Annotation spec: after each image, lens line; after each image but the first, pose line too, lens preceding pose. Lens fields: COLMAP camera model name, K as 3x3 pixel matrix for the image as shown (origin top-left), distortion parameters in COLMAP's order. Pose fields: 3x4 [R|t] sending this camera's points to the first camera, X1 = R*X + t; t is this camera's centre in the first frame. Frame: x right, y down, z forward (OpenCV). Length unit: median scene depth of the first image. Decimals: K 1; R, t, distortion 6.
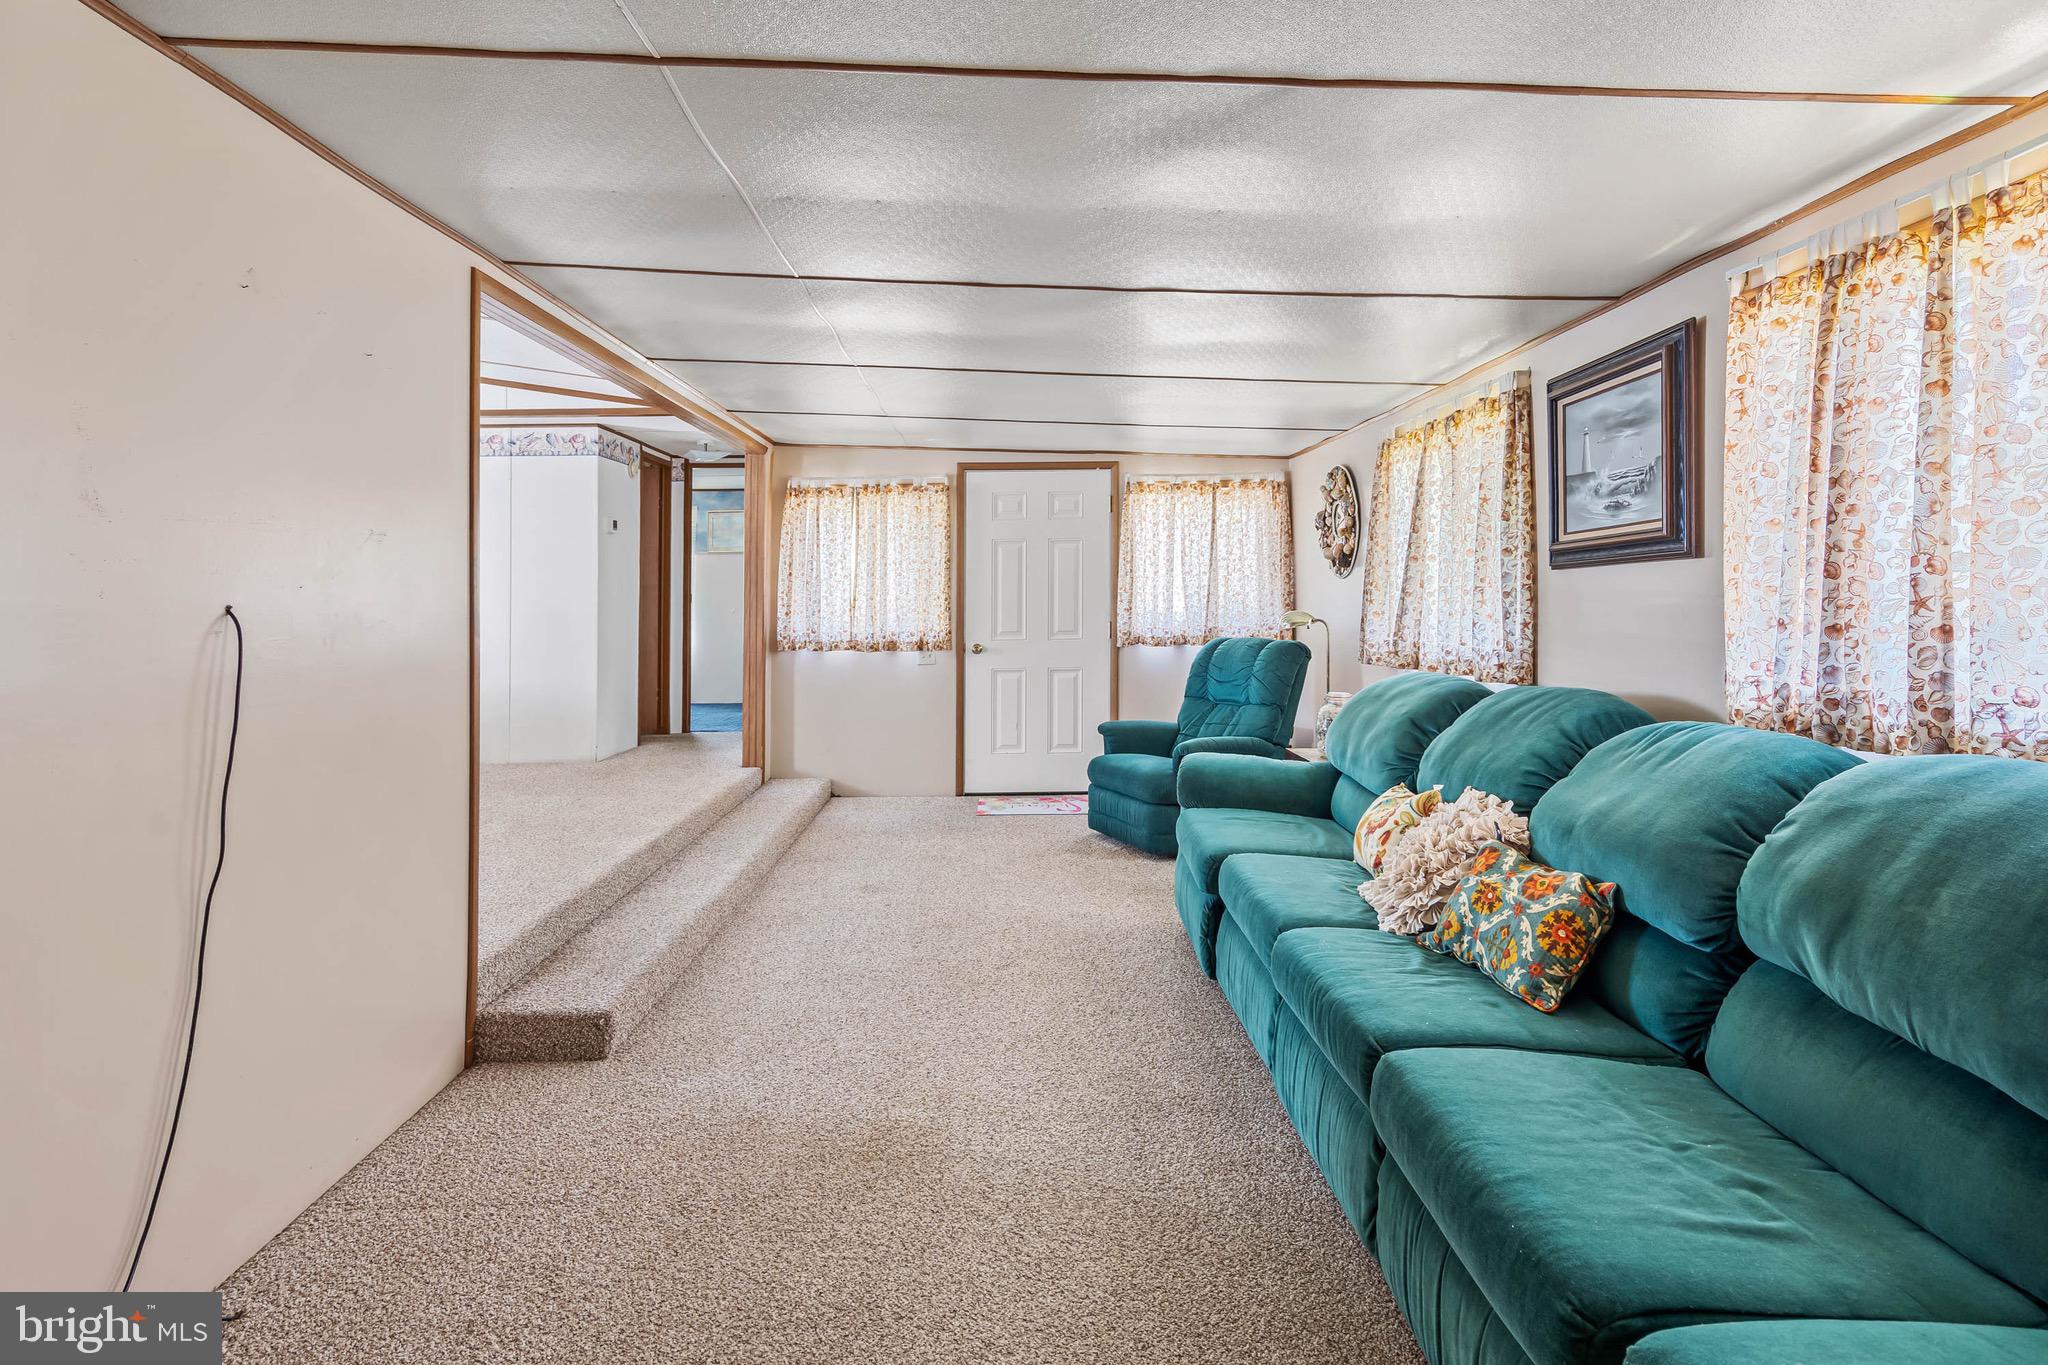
lens RADIAL K [[1030.4, 0, 1023.2], [0, 1030.4, 582.6], [0, 0, 1]] dist [-0.005908, 0.006007]
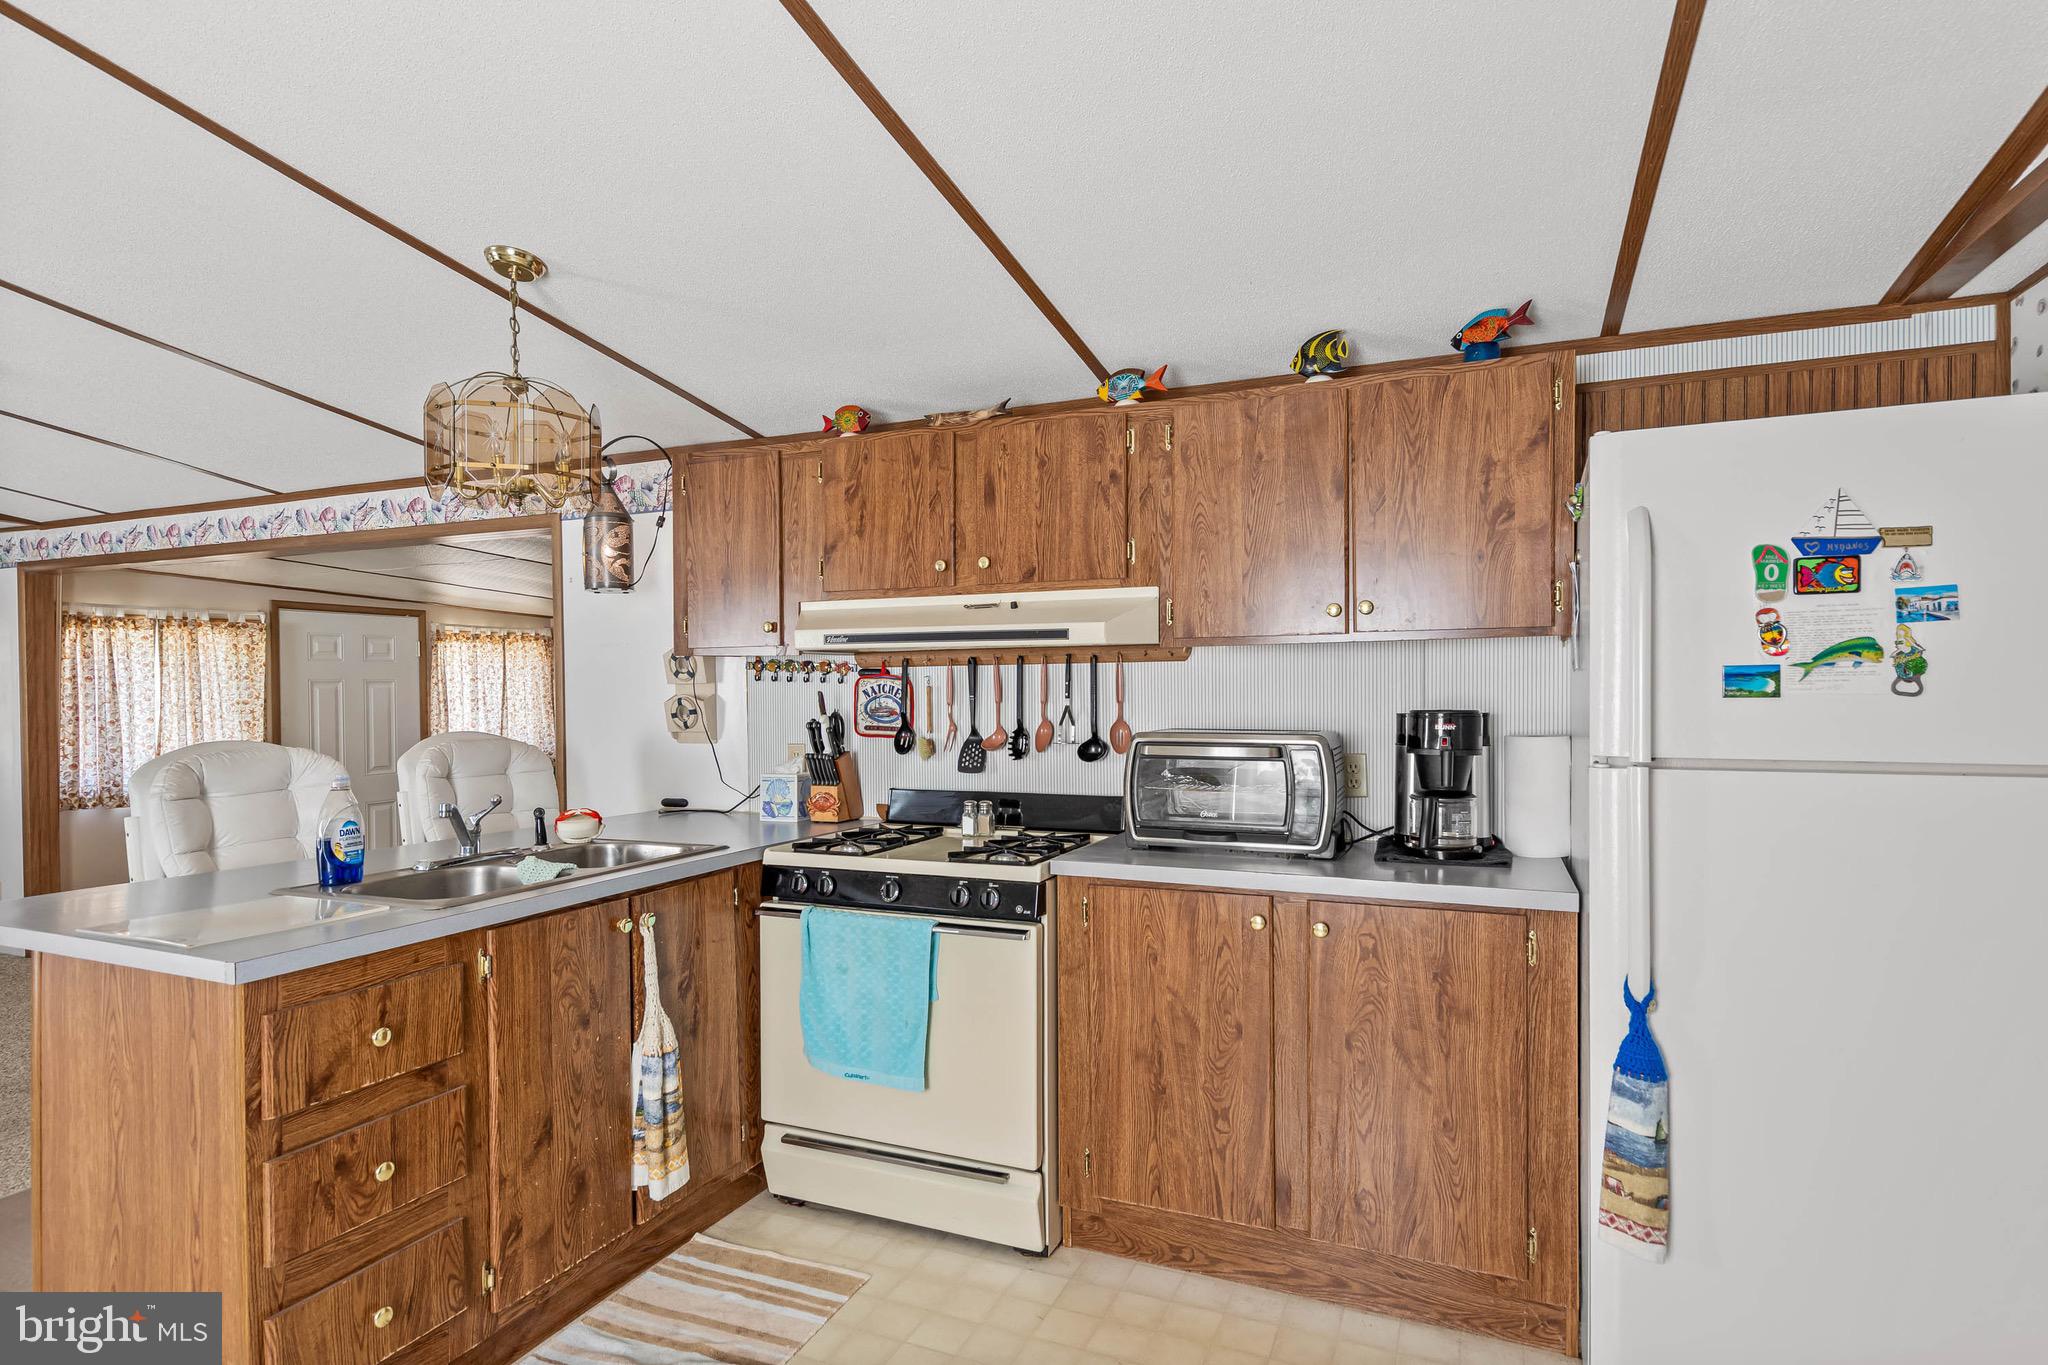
lens RADIAL K [[1077.2, 0, 1036.7], [0, 1077.2, 698.7], [0, 0, 1]] dist [-0.003851, 0.005250]
pose [[0.410946, -0.002282, 0.911657, -0.705523], [-0.008936, 0.999939, 0.006531, -0.036705], [-0.911616, -0.010830, 0.410901, -0.080192]]
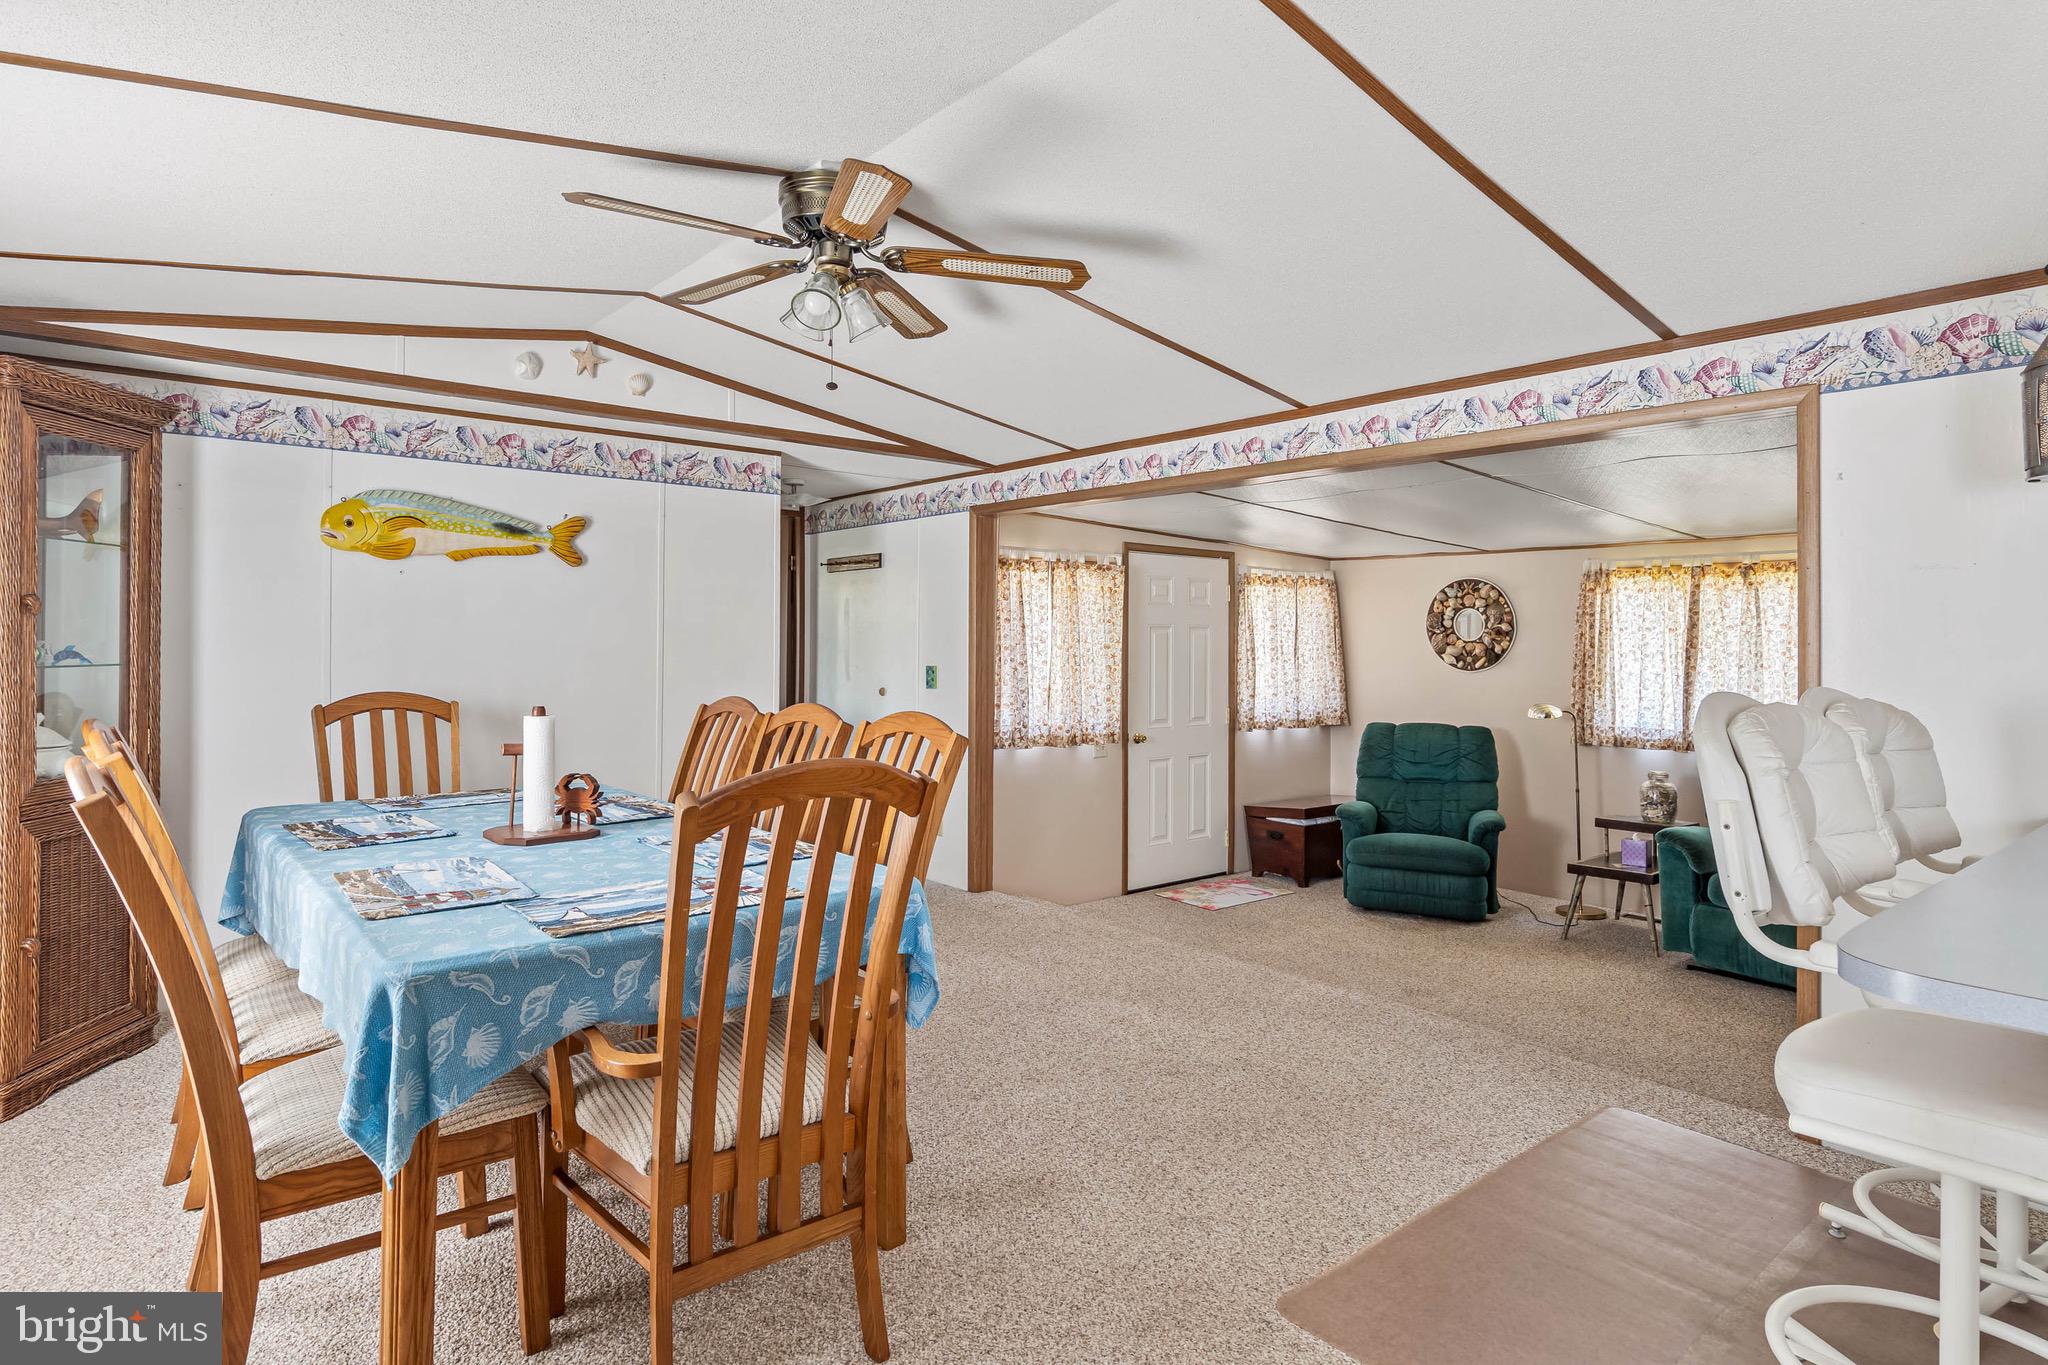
lens RADIAL K [[1077.2, 0, 983.0], [0, 1077.2, 636.7], [0, 0, 1]] dist [-0.003851, 0.005250]
pose [[0.783486, 0.022621, 0.620998, -0.793966], [-0.026185, 0.999651, -0.003377, -0.022736], [-0.620858, -0.013615, 0.783805, 0.303659]]
